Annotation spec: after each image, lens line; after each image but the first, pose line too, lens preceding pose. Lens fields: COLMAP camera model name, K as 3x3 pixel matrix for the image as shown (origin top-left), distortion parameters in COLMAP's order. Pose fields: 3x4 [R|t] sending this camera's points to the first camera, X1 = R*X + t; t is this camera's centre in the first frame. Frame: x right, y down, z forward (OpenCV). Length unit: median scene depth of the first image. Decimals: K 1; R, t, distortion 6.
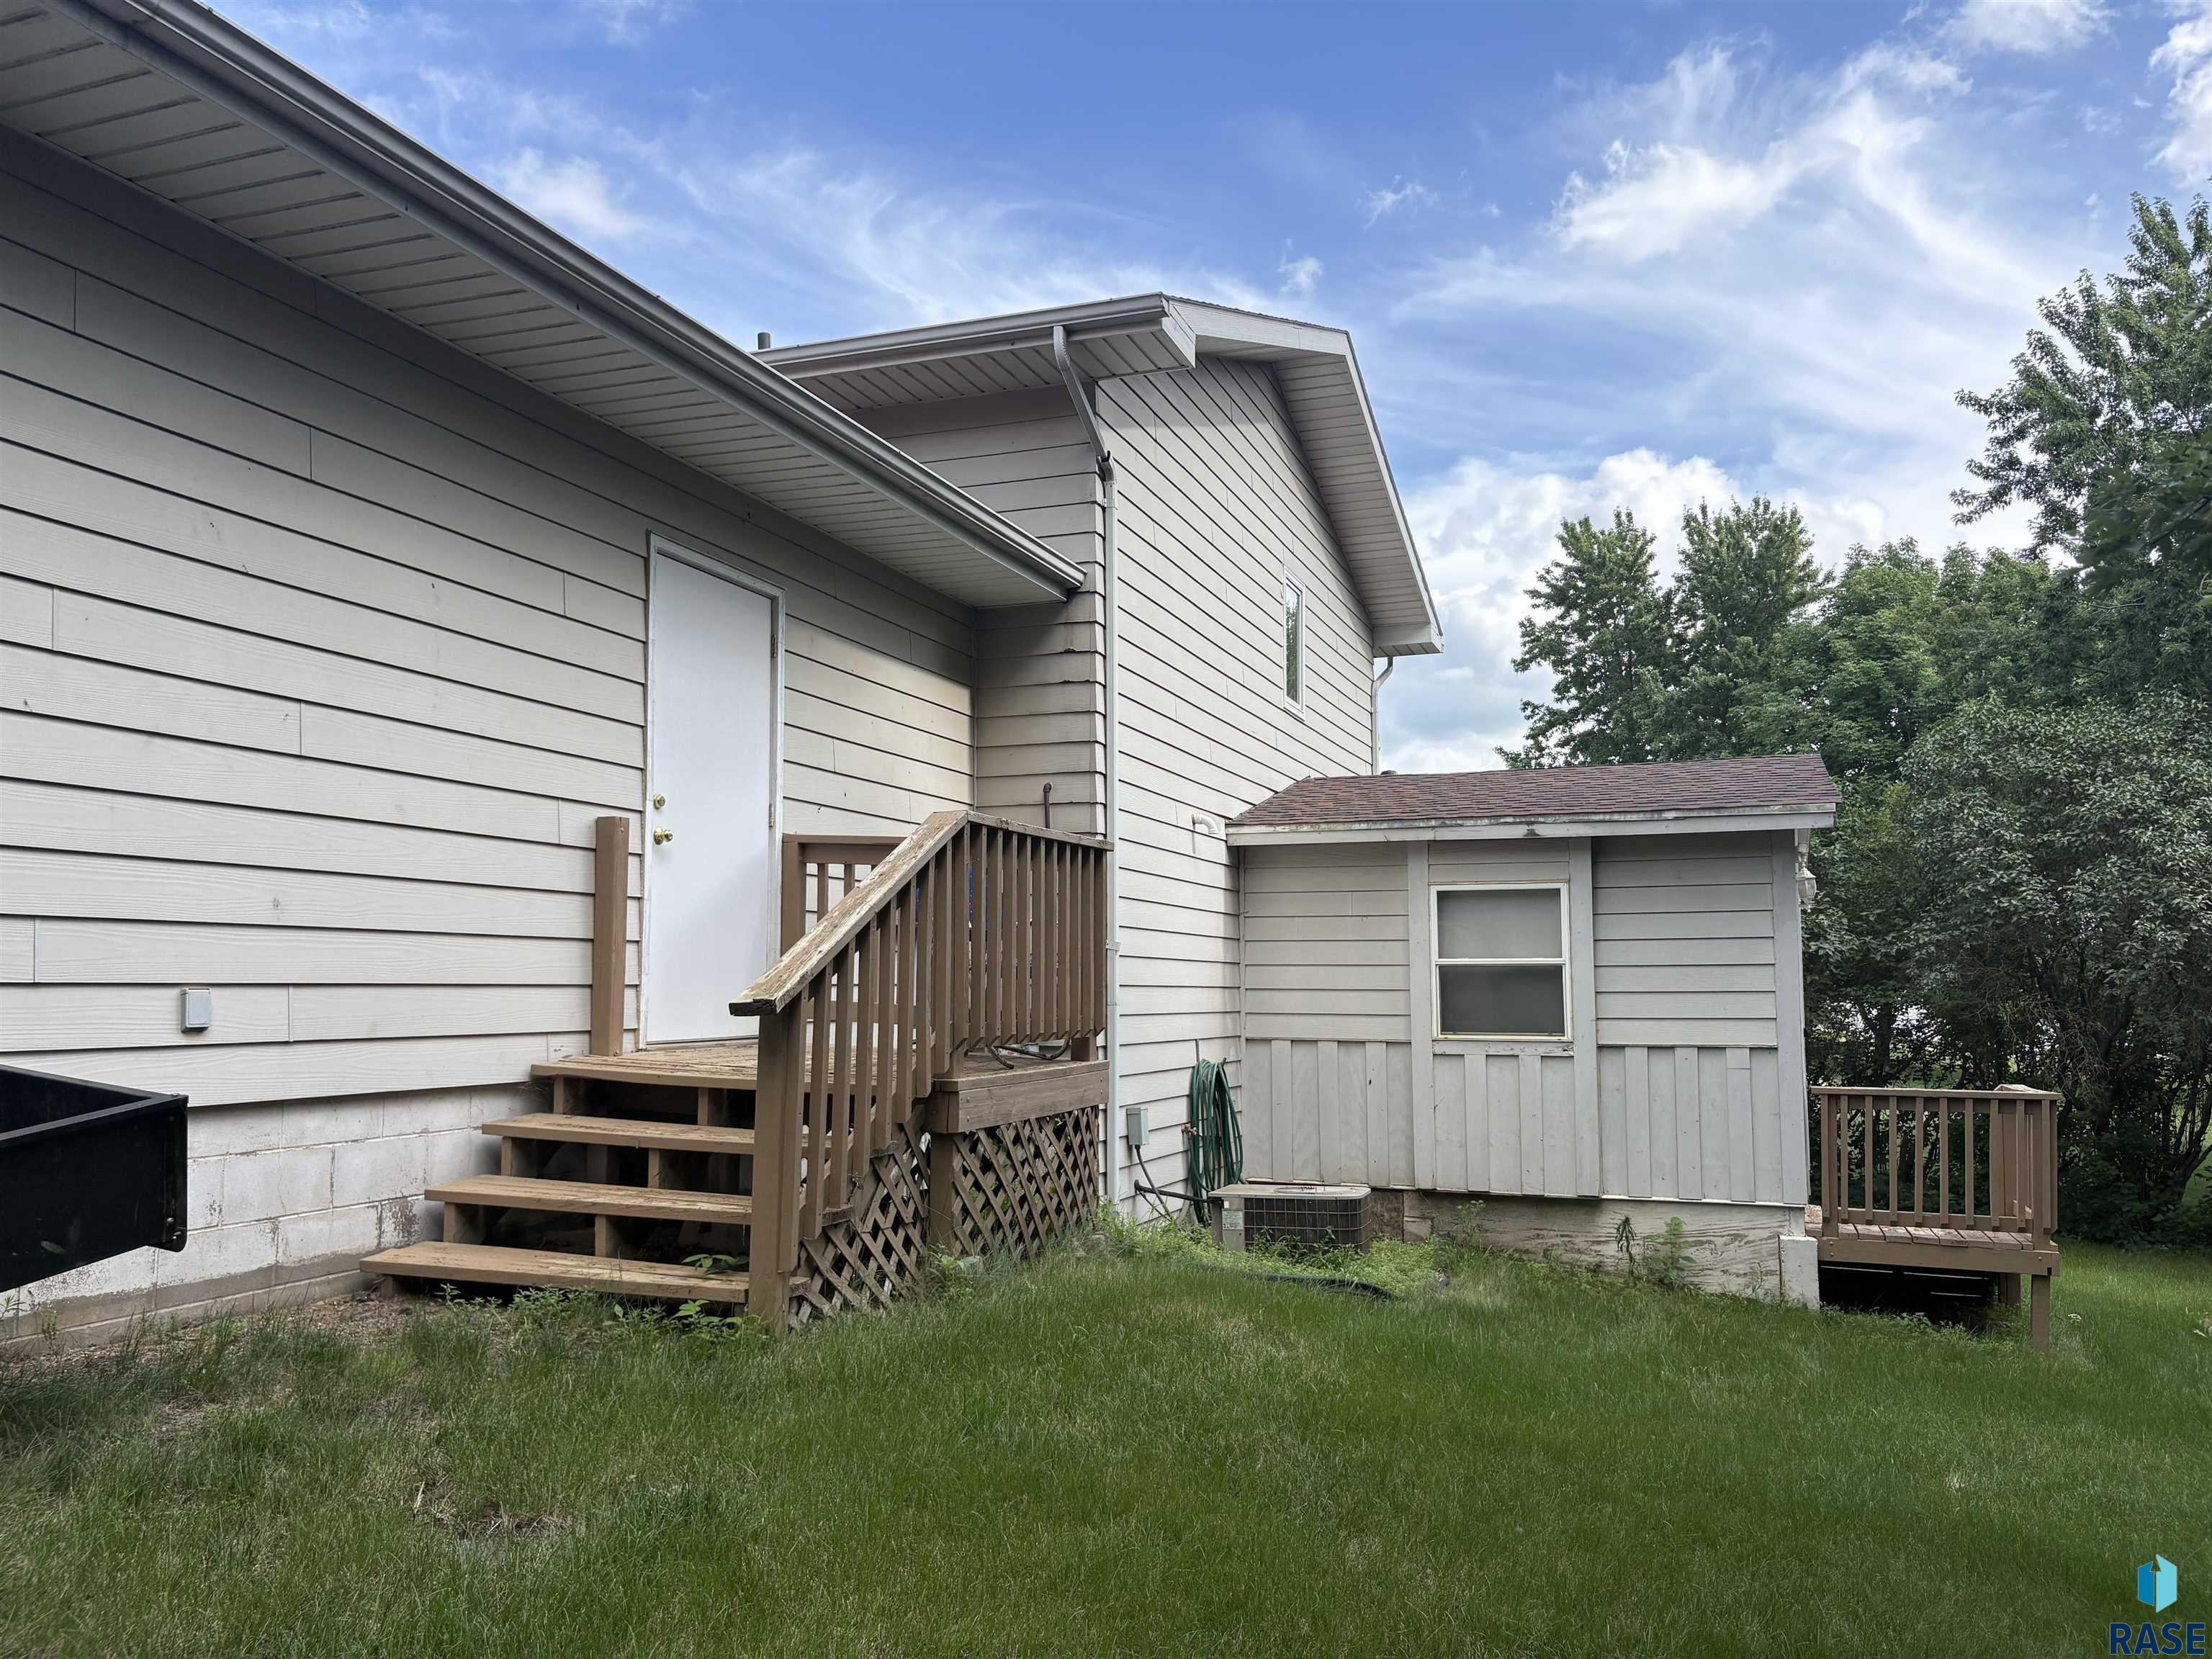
lens RADIAL K [[1675.0, 0, 1110.0], [0, 1675.0, 838.3], [0, 0, 1]] dist [0.052856, -0.065883]
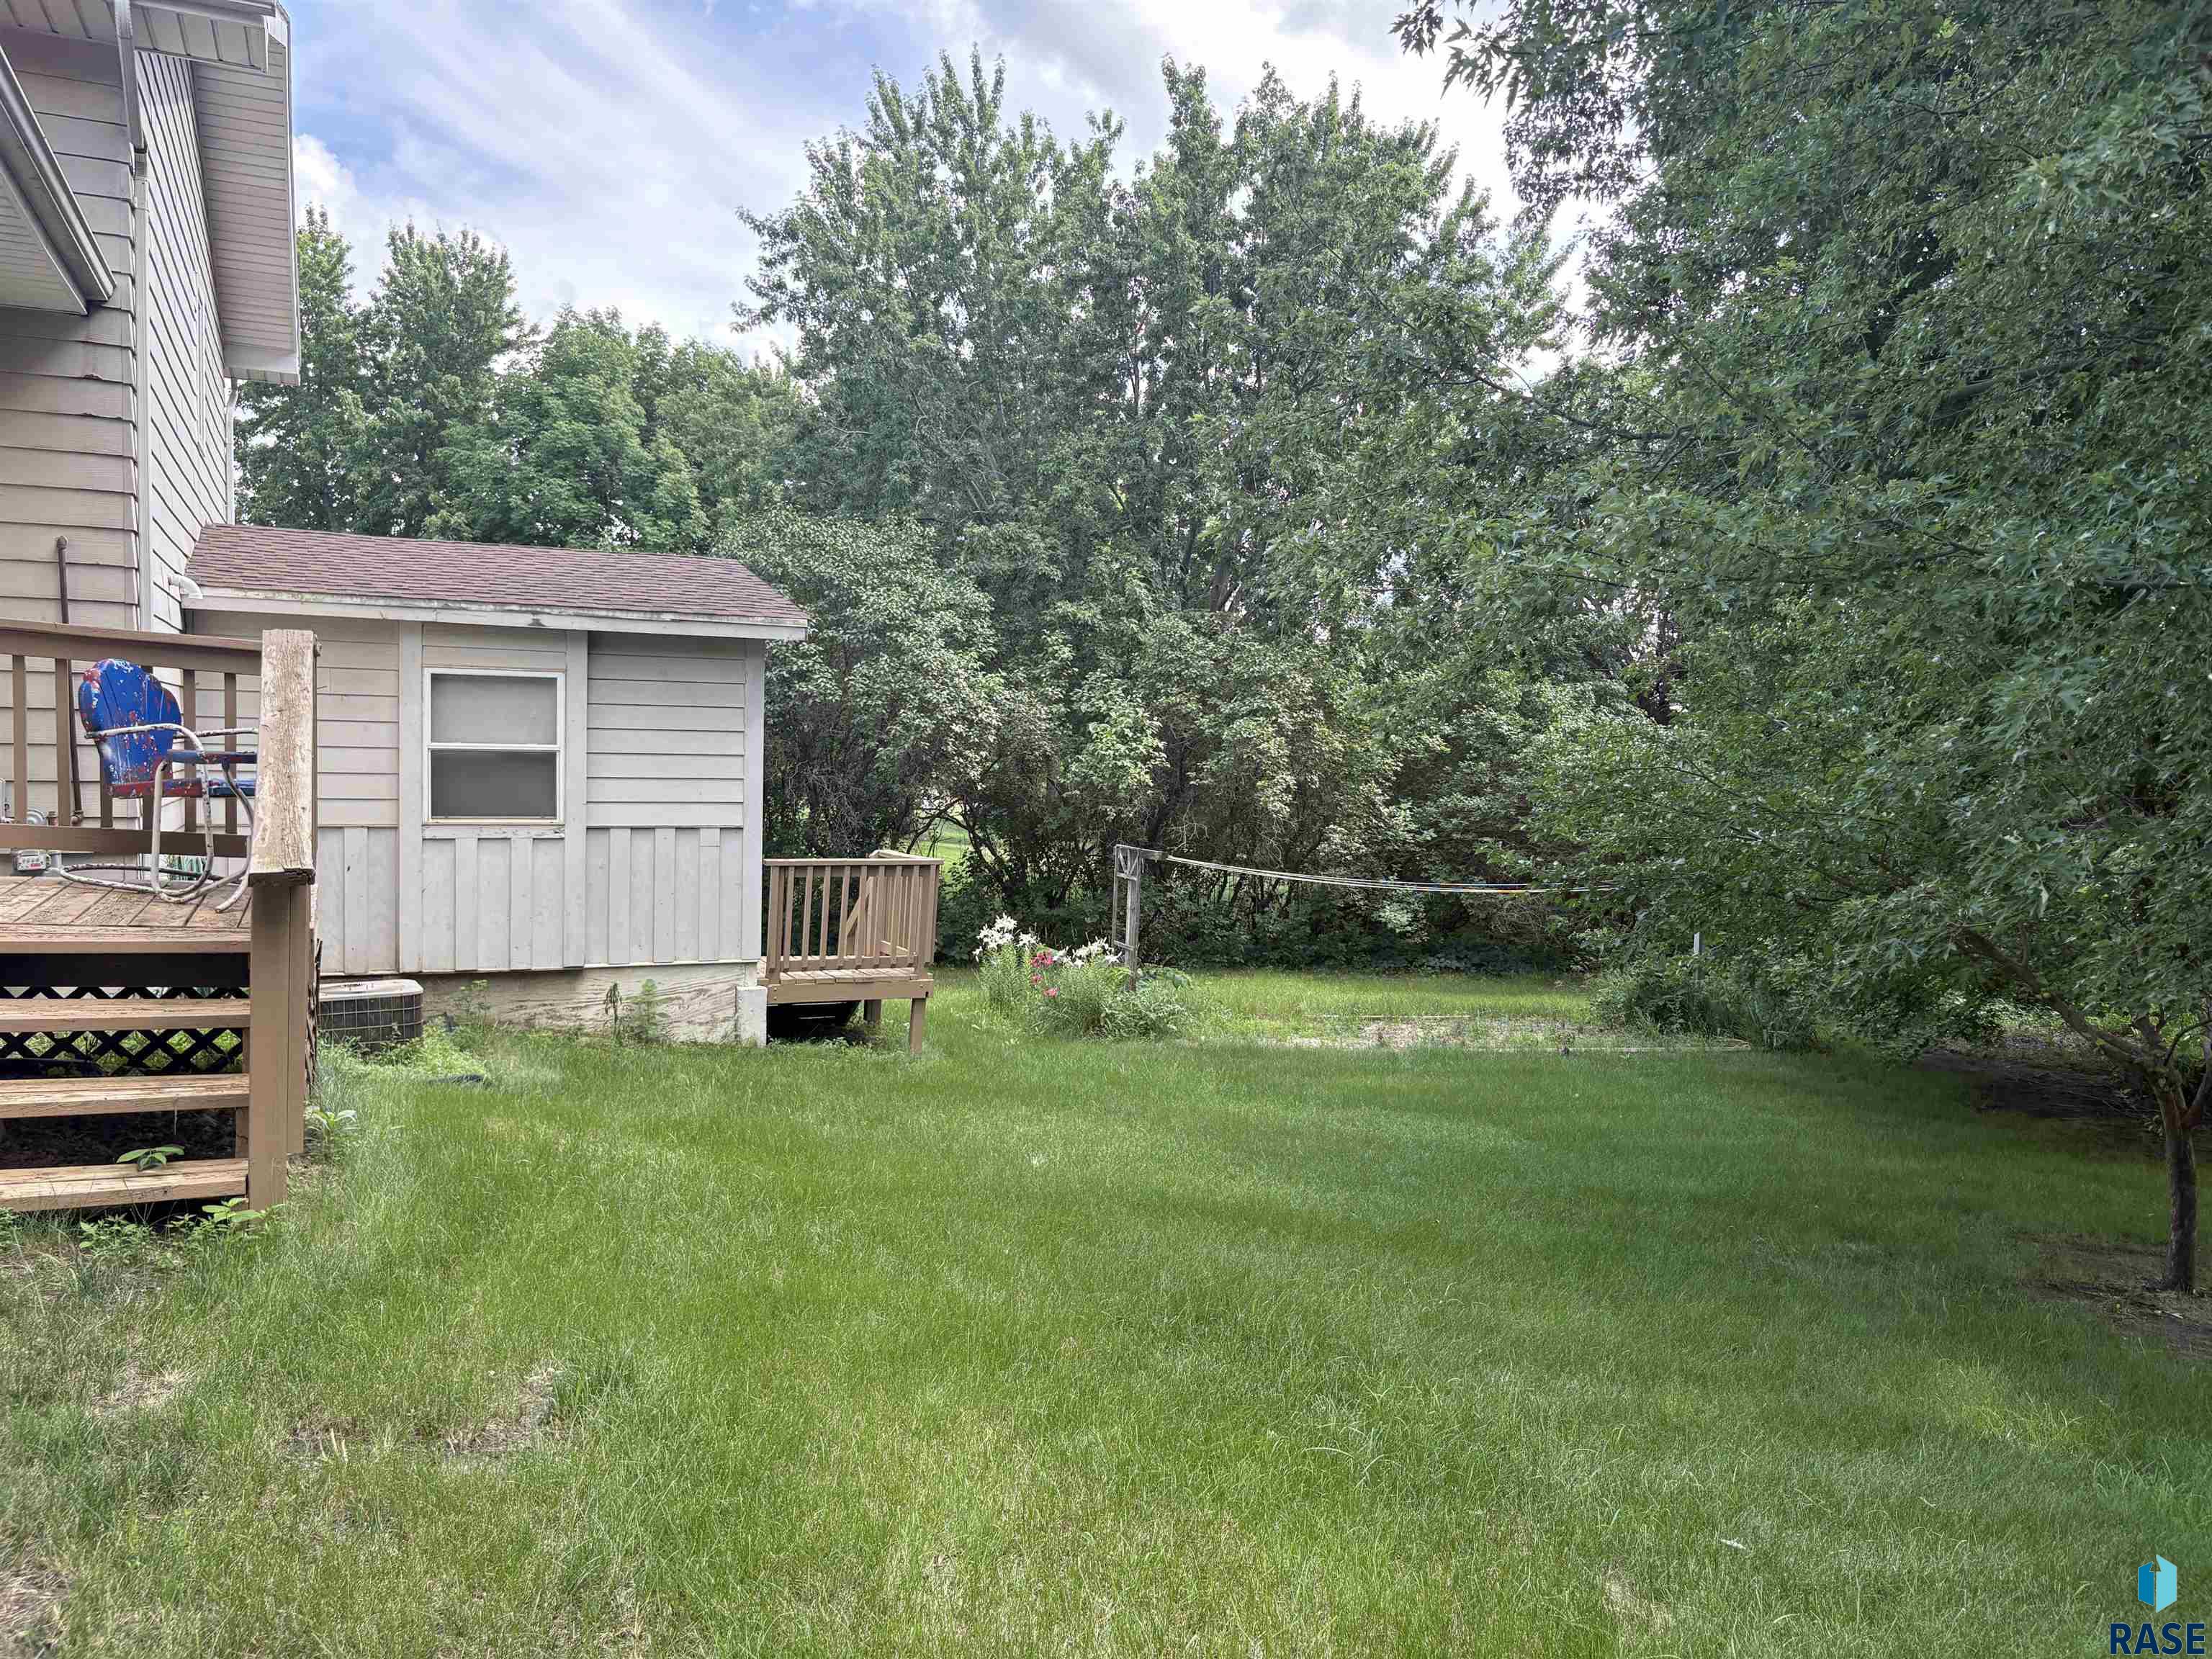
lens RADIAL K [[1675.0, 0, 1124.1], [0, 1675.0, 824.4], [0, 0, 1]] dist [0.052856, -0.065883]
pose [[0.696698, -0.017648, 0.717147, -0.229336], [-0.091435, 0.989359, 0.113174, -0.029418], [-0.711513, -0.144420, 0.687671, 0.025068]]
